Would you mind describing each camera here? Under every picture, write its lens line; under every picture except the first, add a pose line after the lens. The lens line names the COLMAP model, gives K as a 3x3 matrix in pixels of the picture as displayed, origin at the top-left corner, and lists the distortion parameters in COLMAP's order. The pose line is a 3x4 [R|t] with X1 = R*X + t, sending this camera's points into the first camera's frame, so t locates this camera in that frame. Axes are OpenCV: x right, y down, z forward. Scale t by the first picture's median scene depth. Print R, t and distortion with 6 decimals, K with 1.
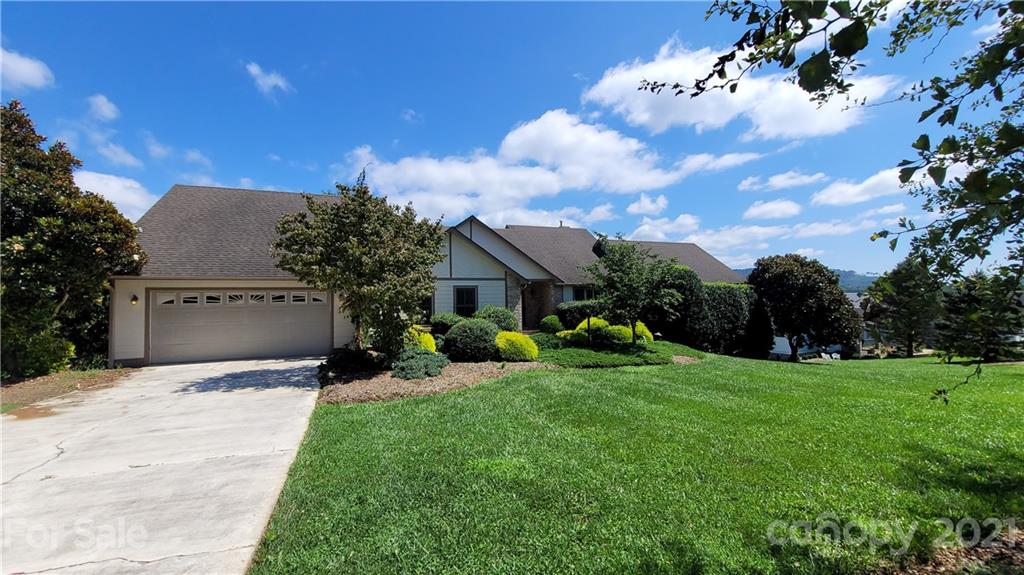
lens RADIAL K [[419.2, 0, 508.4], [0, 419.2, 286.9], [0, 0, 1]] dist [0.001911, 0.000298]
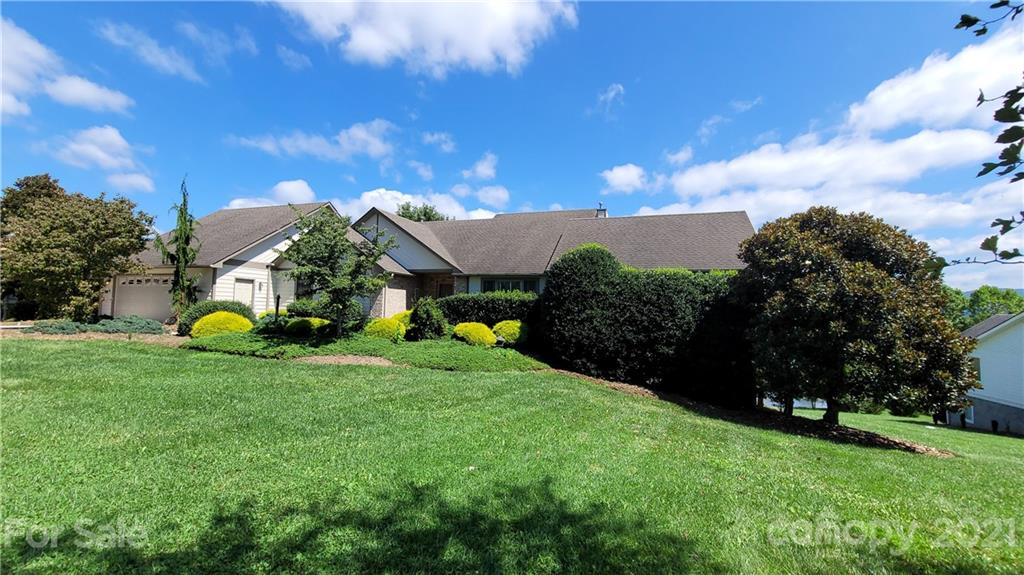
lens RADIAL K [[419.2, 0, 513.4], [0, 419.2, 288.2], [0, 0, 1]] dist [0.001911, 0.000298]
pose [[0.771265, 0.005084, -0.636493, 0.784431], [-0.011607, 0.999914, -0.006079, 0.028289], [0.636408, 0.012076, 0.771258, 0.423084]]
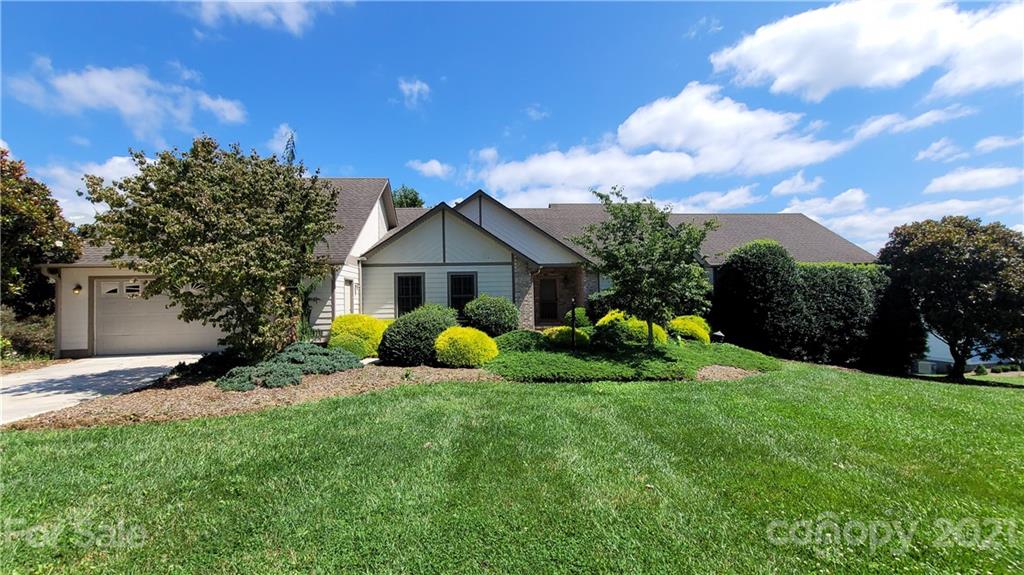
lens RADIAL K [[419.2, 0, 519.6], [0, 419.2, 286.2], [0, 0, 1]] dist [0.001911, 0.000298]
pose [[0.963931, -0.010713, -0.265935, 0.204335], [0.014170, 0.999838, 0.011084, 0.015815], [0.265773, -0.014453, 0.963927, 0.189934]]
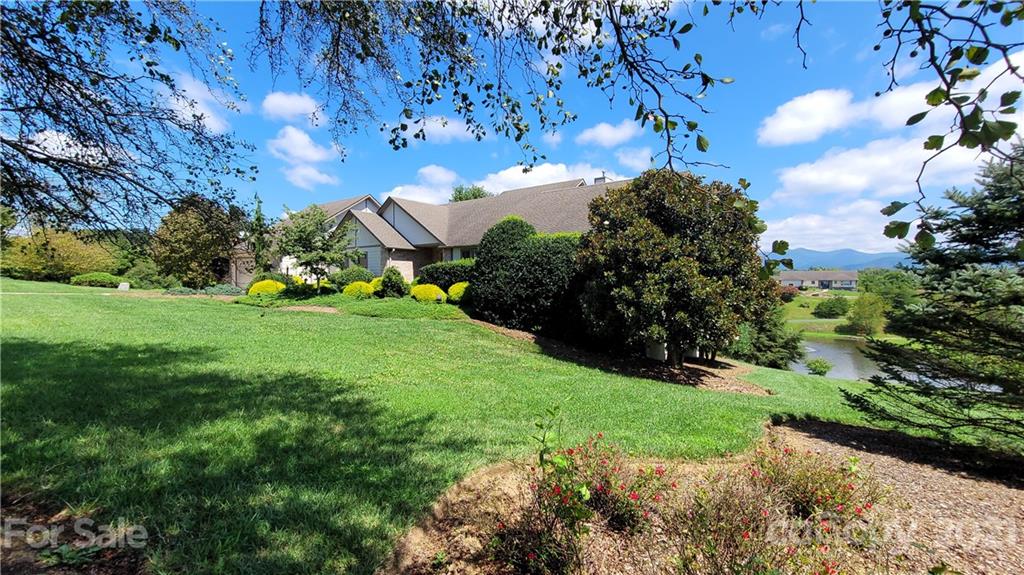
lens RADIAL K [[419.2, 0, 511.1], [0, 419.2, 285.4], [0, 0, 1]] dist [0.001911, 0.000298]
pose [[0.538446, 0.028668, -0.842172, 1.142971], [0.023674, 0.998512, 0.049126, 0.045320], [0.842327, -0.046390, 0.536967, 0.595543]]
